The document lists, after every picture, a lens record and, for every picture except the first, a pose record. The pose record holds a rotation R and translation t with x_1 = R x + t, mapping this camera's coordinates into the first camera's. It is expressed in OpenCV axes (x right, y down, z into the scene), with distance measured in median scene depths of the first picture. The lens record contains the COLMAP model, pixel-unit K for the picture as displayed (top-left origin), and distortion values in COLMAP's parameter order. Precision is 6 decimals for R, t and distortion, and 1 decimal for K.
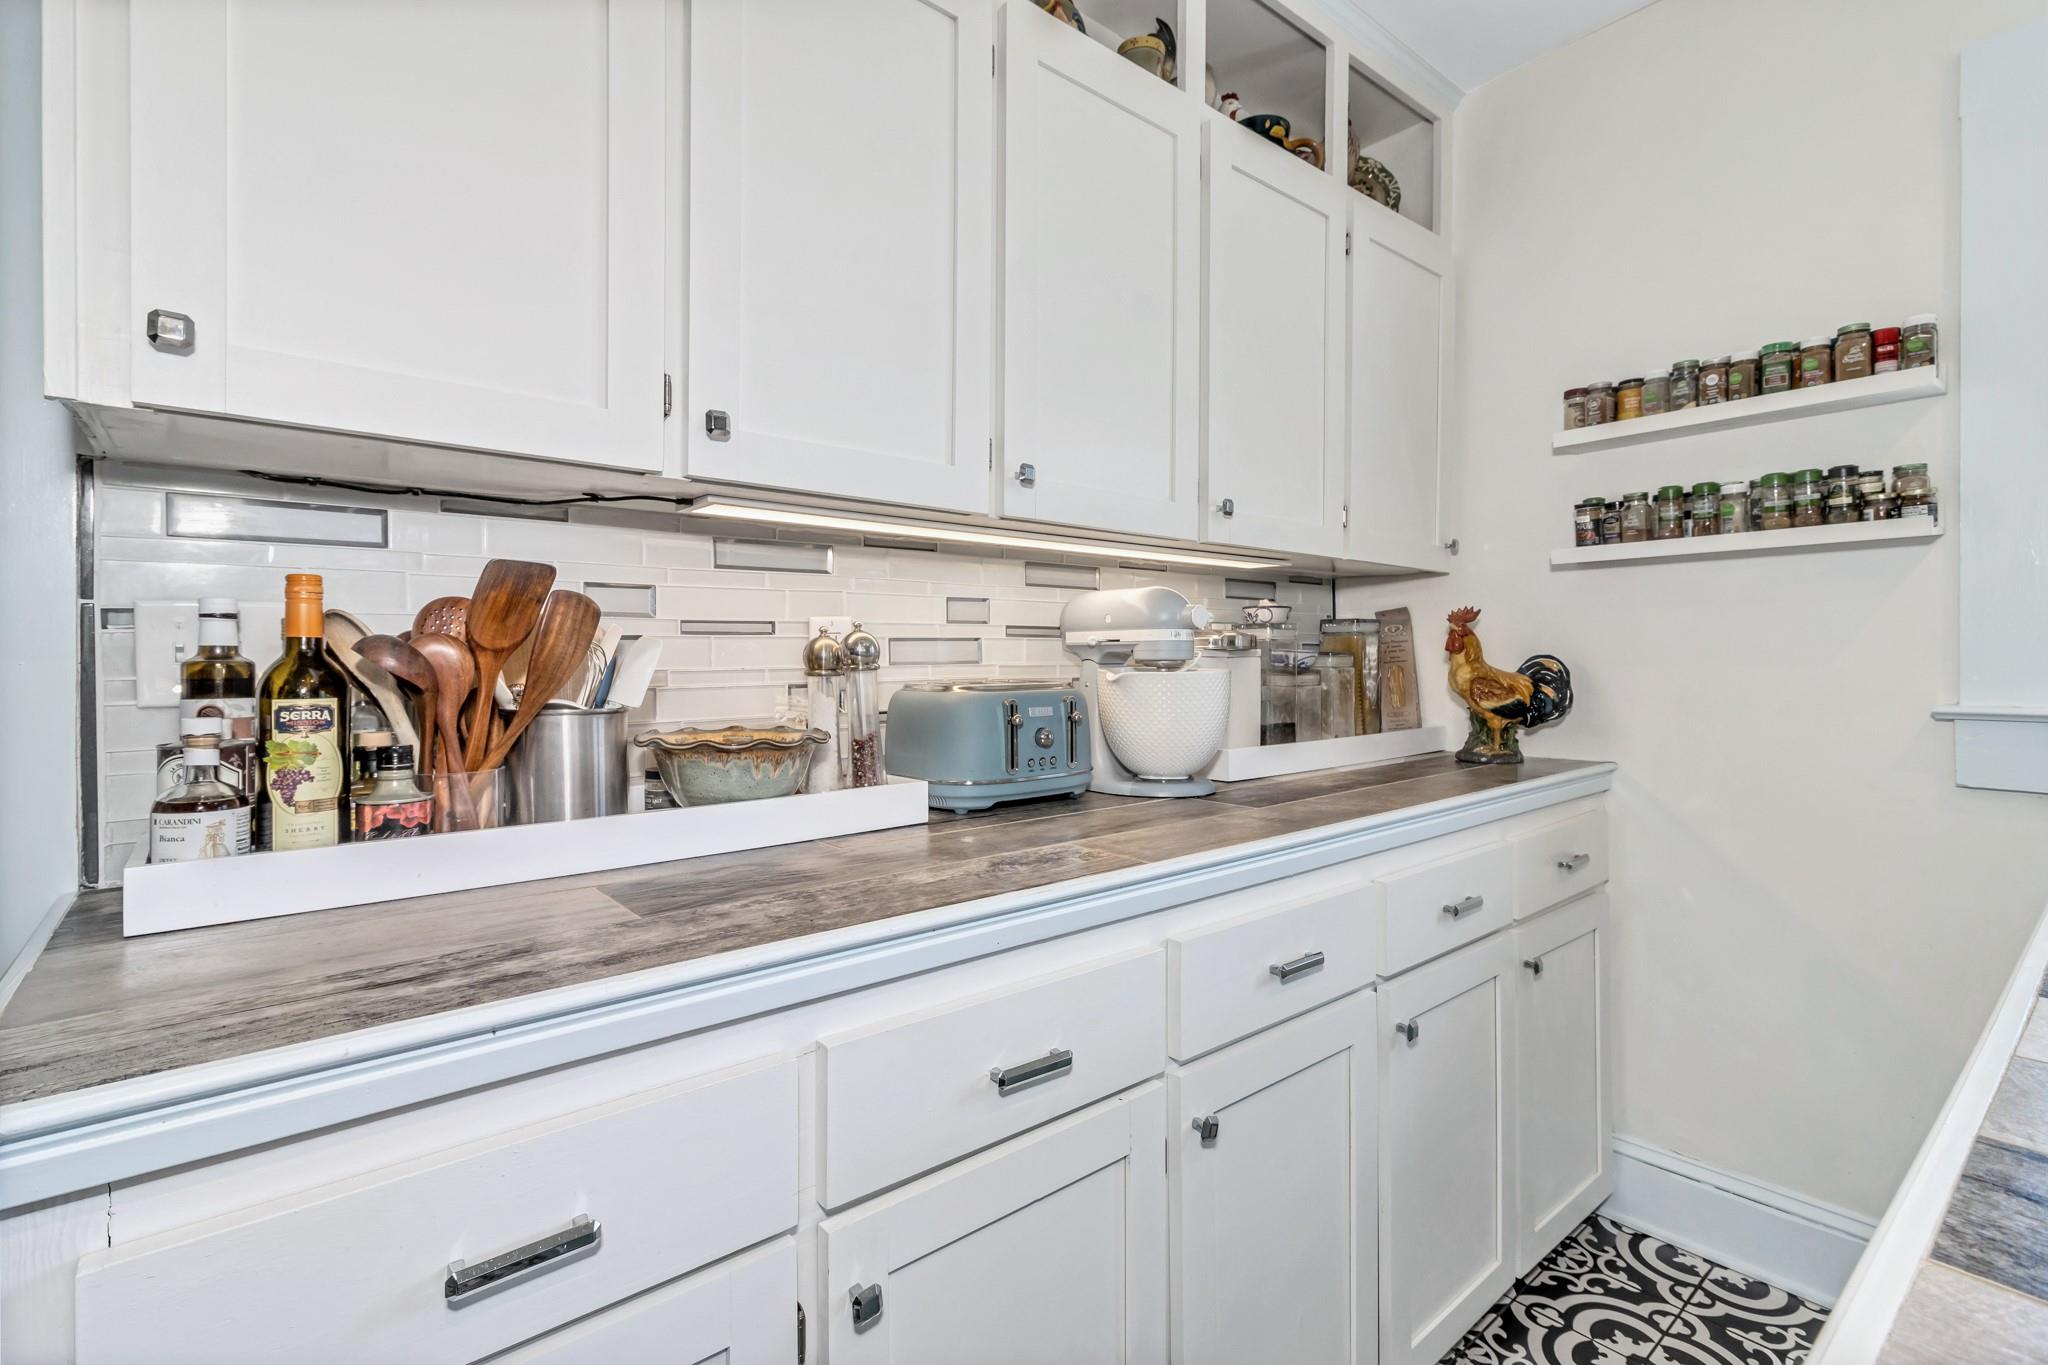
lens RADIAL K [[953.8, 0, 1019.0], [0, 953.8, 665.0], [0, 0, 1]] dist [0.001294, 0.000315]
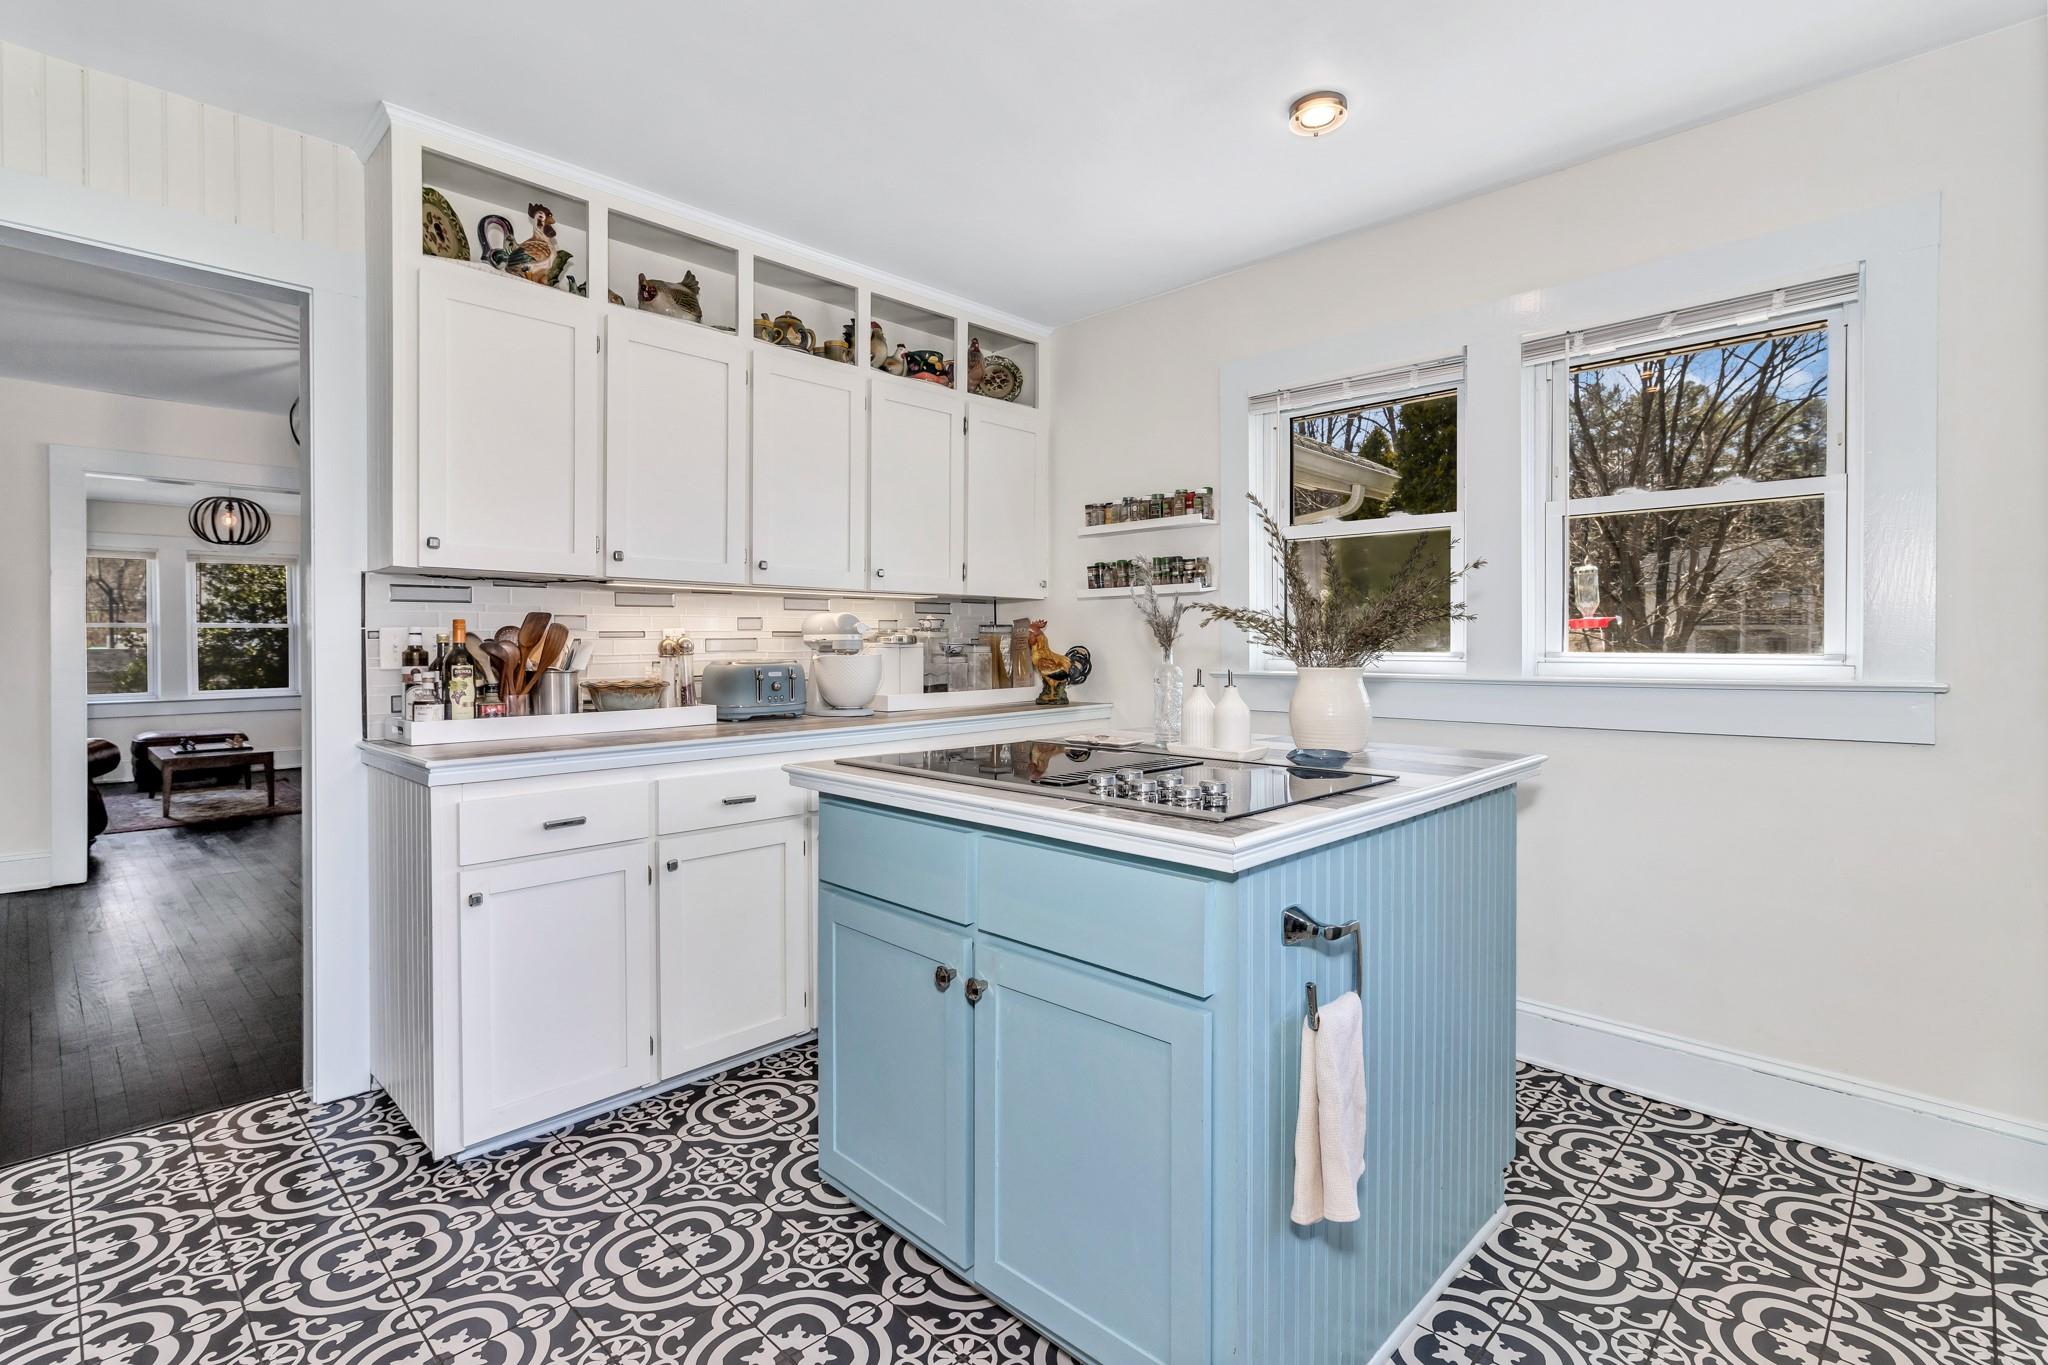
lens RADIAL K [[953.8, 0, 1035.3], [0, 953.8, 658.0], [0, 0, 1]] dist [0.001294, 0.000315]
pose [[0.992850, -0.002066, 0.119354, 0.342526], [0.000898, 0.999951, 0.009844, -0.006981], [-0.119368, -0.009667, 0.992803, -1.175446]]
